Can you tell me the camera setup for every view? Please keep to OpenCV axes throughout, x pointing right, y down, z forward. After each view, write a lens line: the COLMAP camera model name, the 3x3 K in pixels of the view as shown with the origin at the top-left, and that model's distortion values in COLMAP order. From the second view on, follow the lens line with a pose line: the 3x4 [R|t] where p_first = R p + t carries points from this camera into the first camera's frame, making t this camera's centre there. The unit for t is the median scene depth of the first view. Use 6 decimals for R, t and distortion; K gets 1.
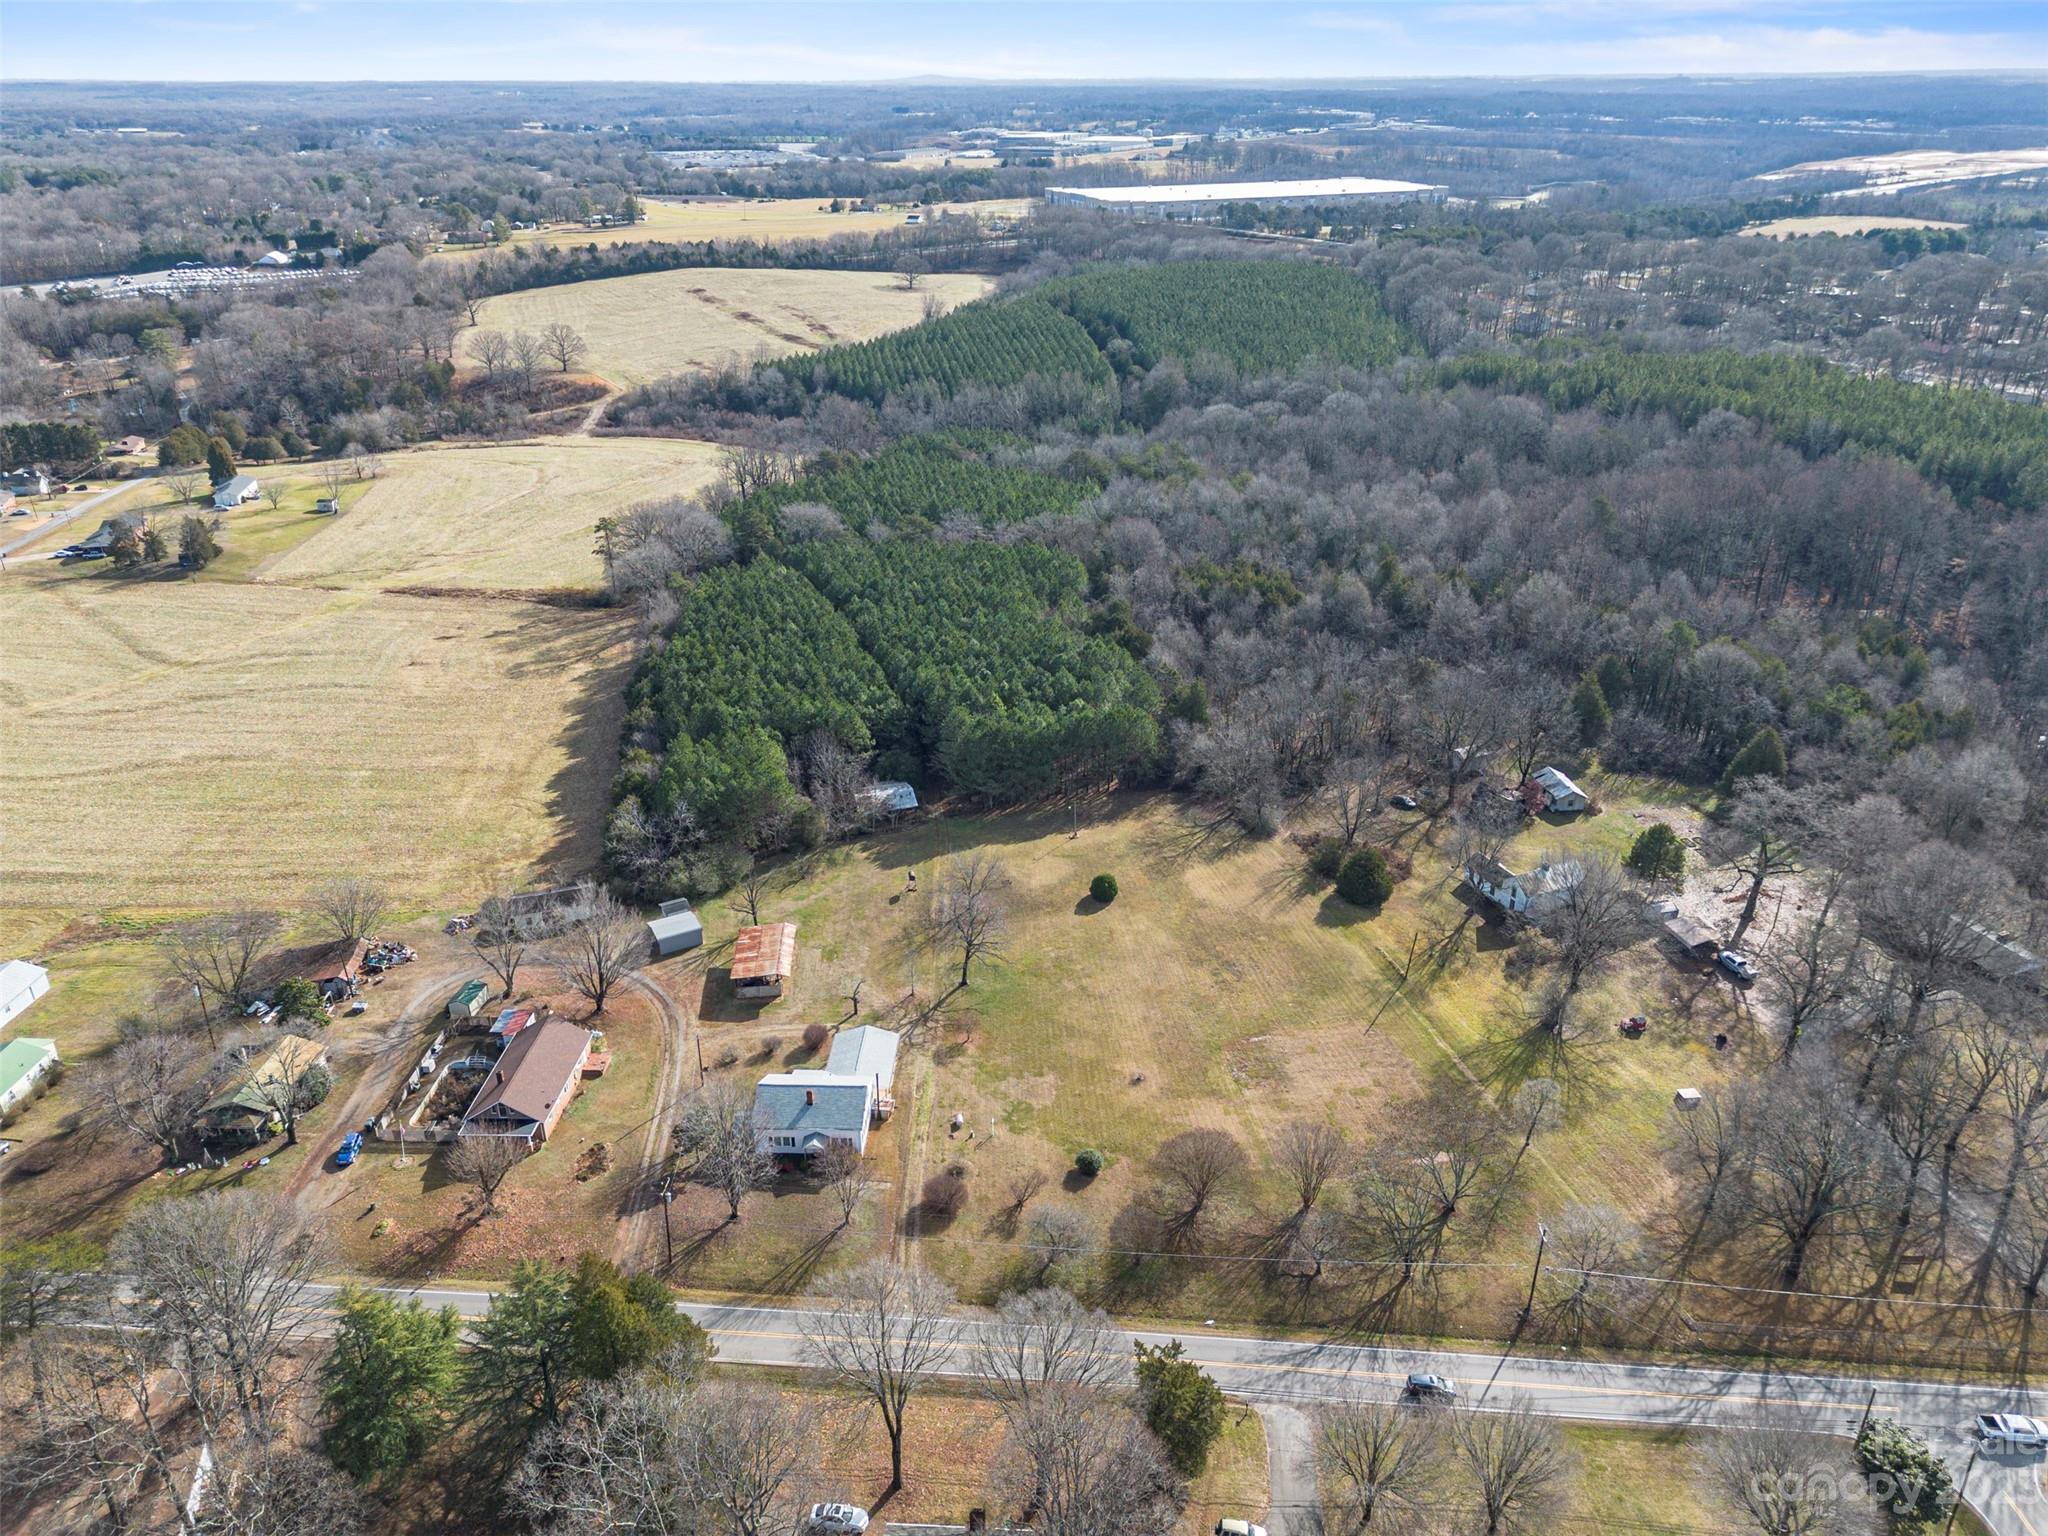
lens RADIAL K [[1457.0, 0, 1024.0], [0, 1457.0, 768.0], [0, 0, 1]] dist [0.061683, -0.058299]
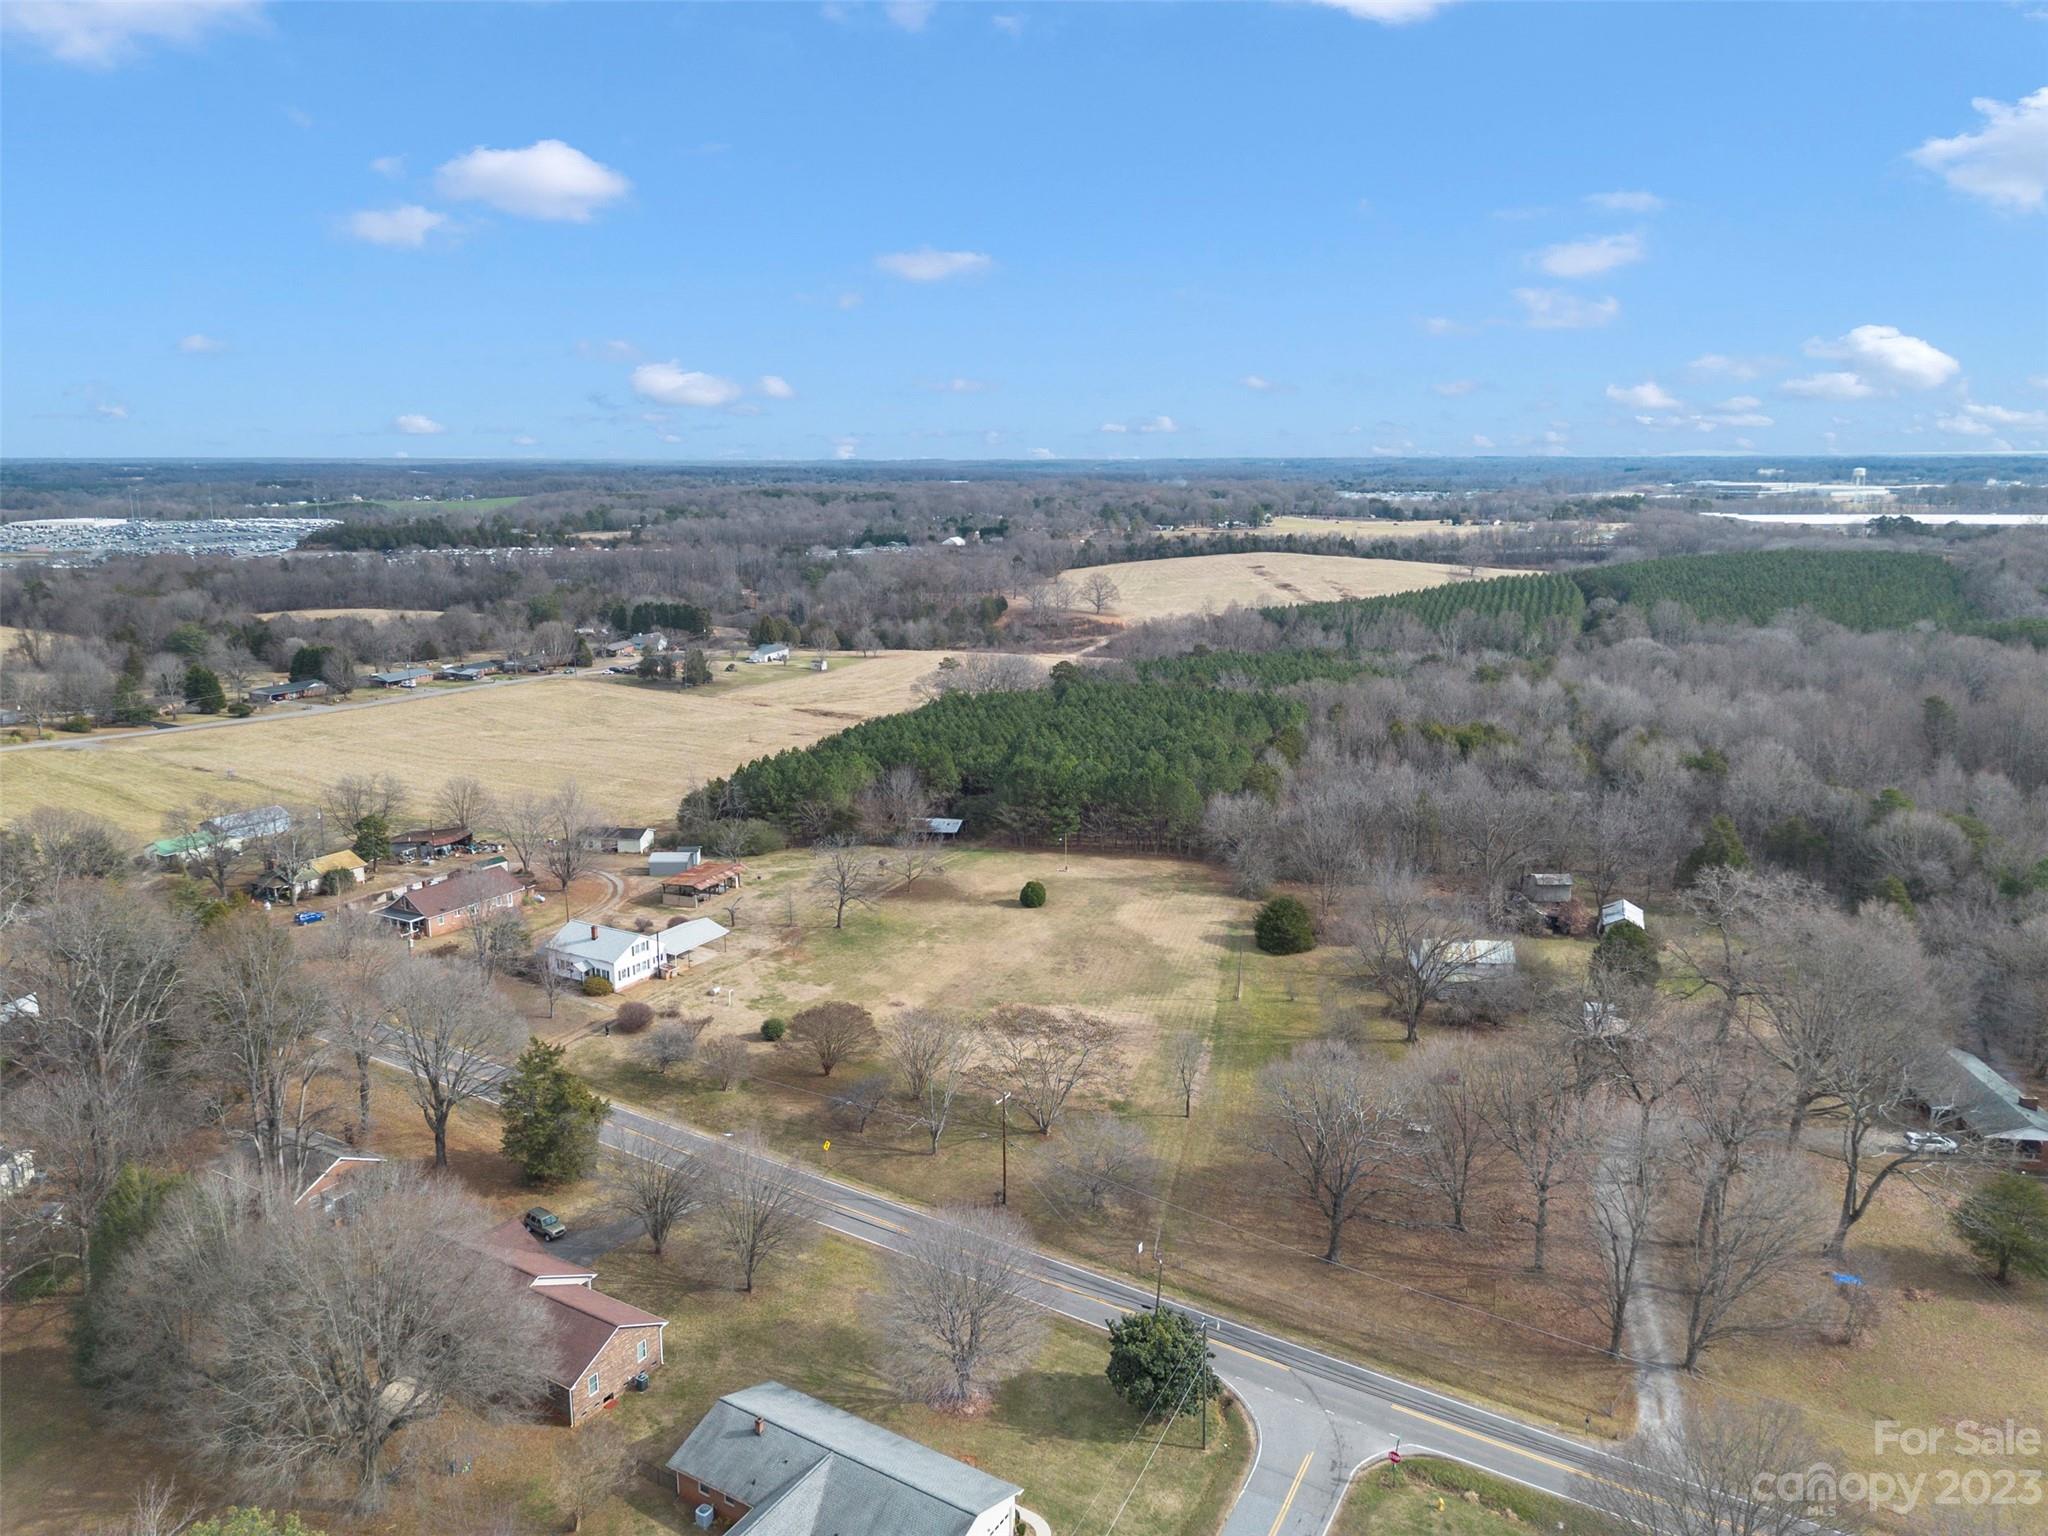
lens RADIAL K [[1448.0, 0, 1024.0], [0, 1448.0, 768.0], [0, 0, 1]] dist [0.160410, -0.295980]
pose [[0.881762, 0.099537, -0.461073, 0.438344], [-0.202807, 0.962521, -0.180061, 0.155219], [0.425870, 0.252280, 0.868901, 0.067594]]
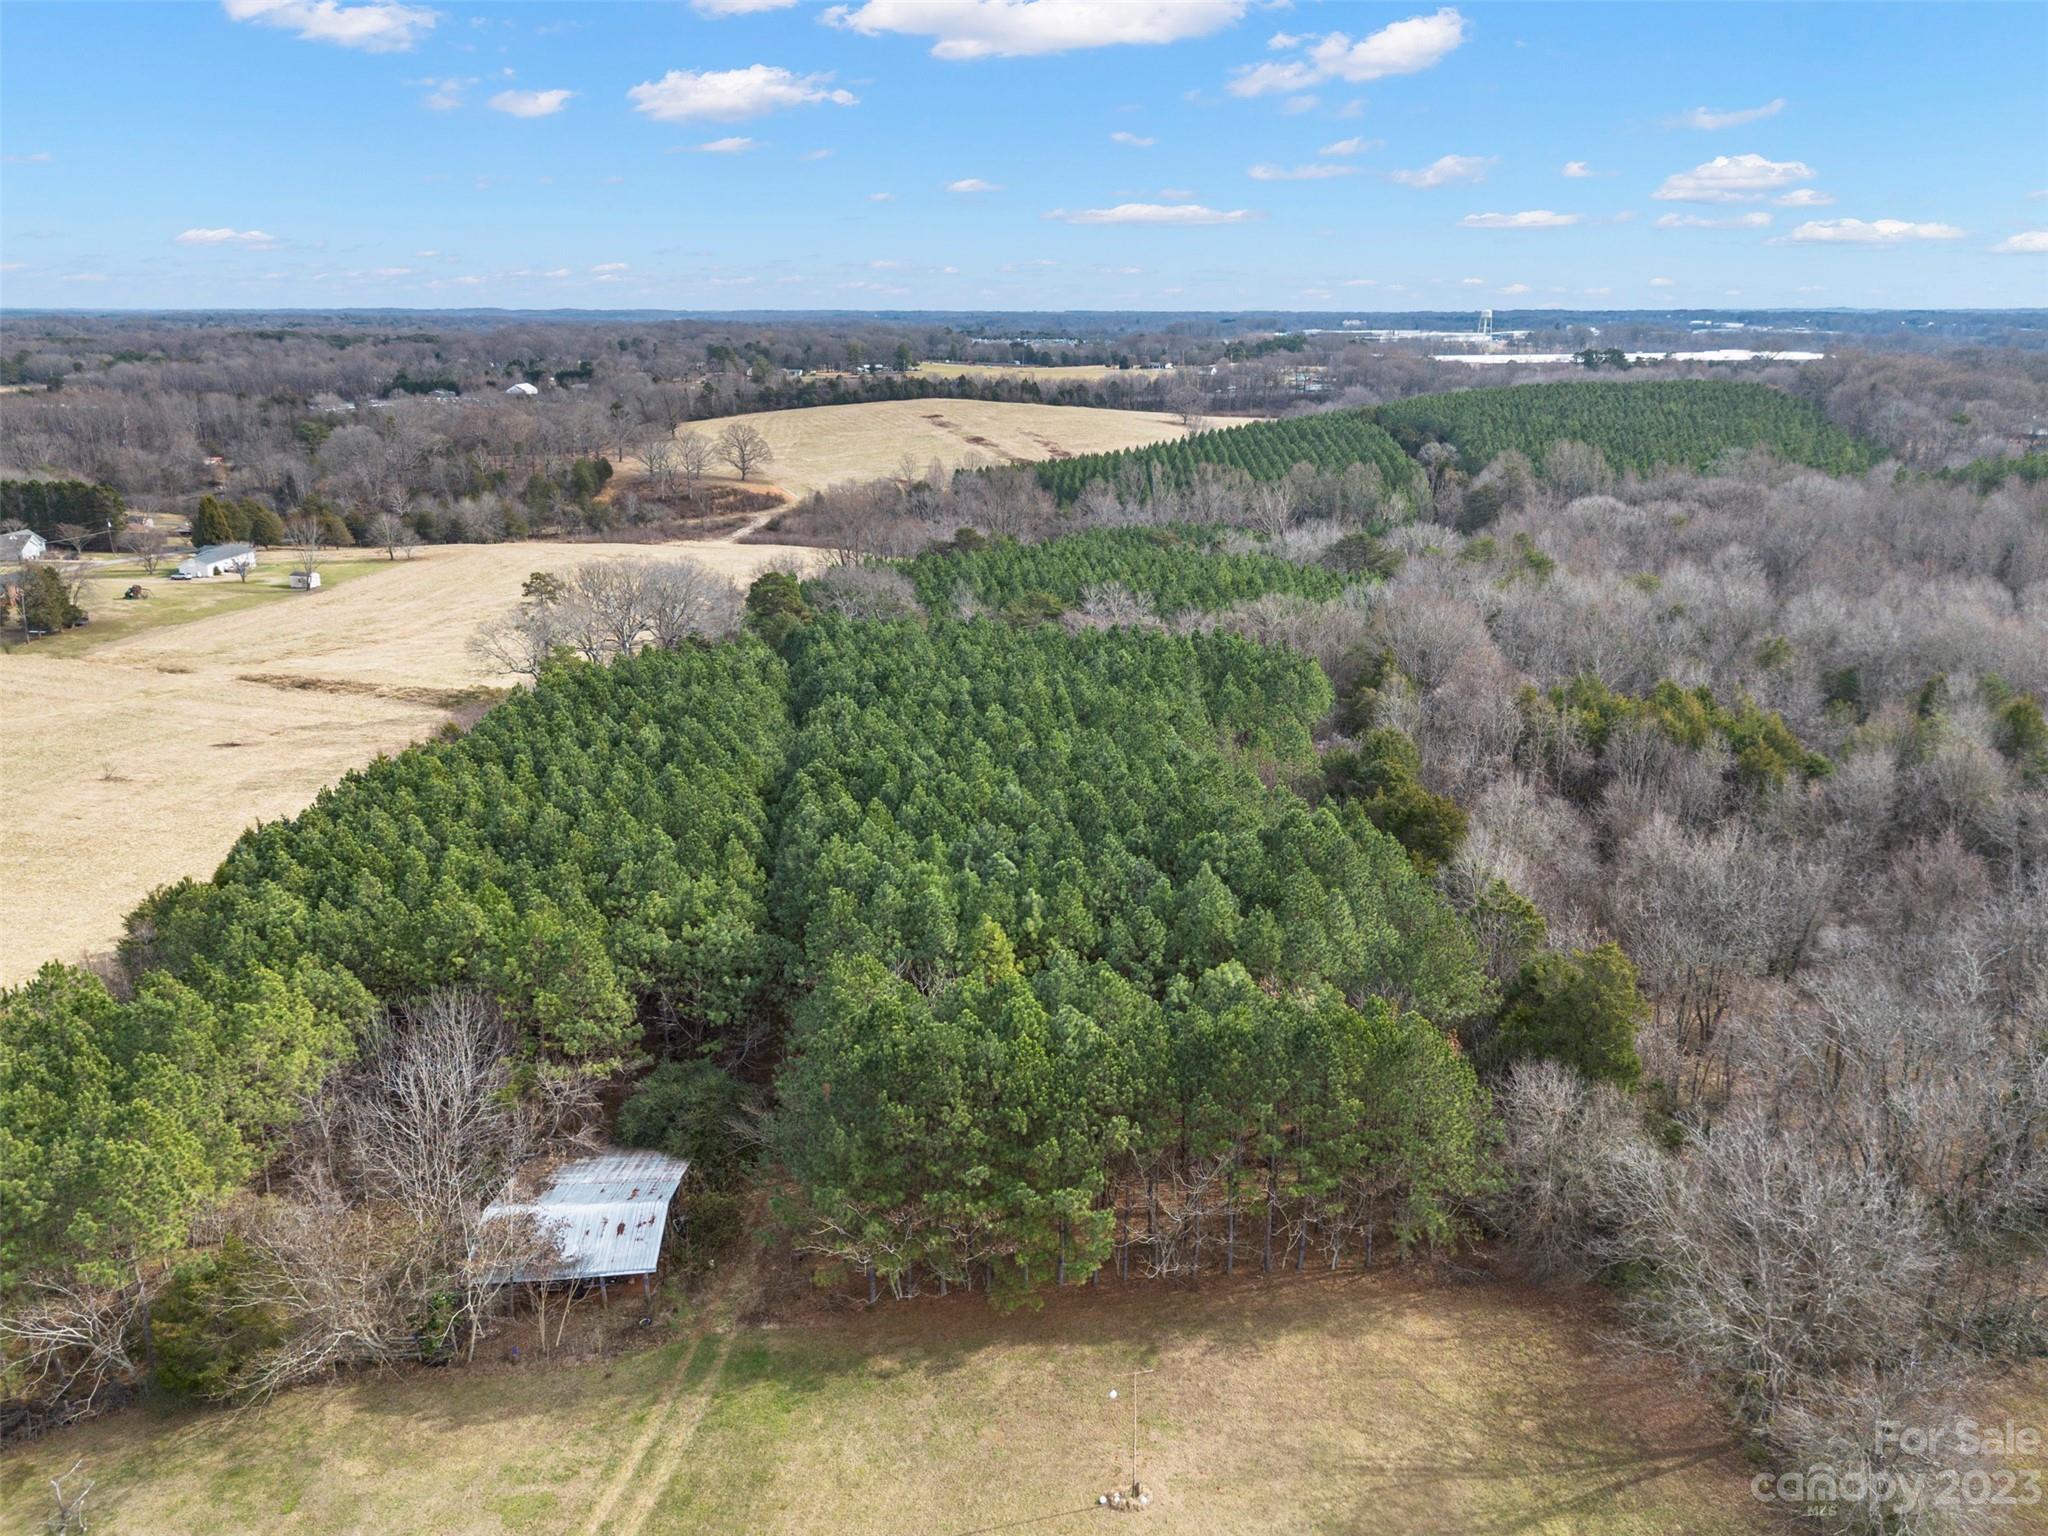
lens RADIAL K [[1457.0, 0, 1024.0], [0, 1457.0, 768.0], [0, 0, 1]] dist [0.061683, -0.058299]
pose [[0.976667, 0.066697, -0.204140, 0.056792], [-0.094866, 0.986770, -0.131471, -0.043034], [0.192671, 0.147769, 0.970073, 0.657238]]
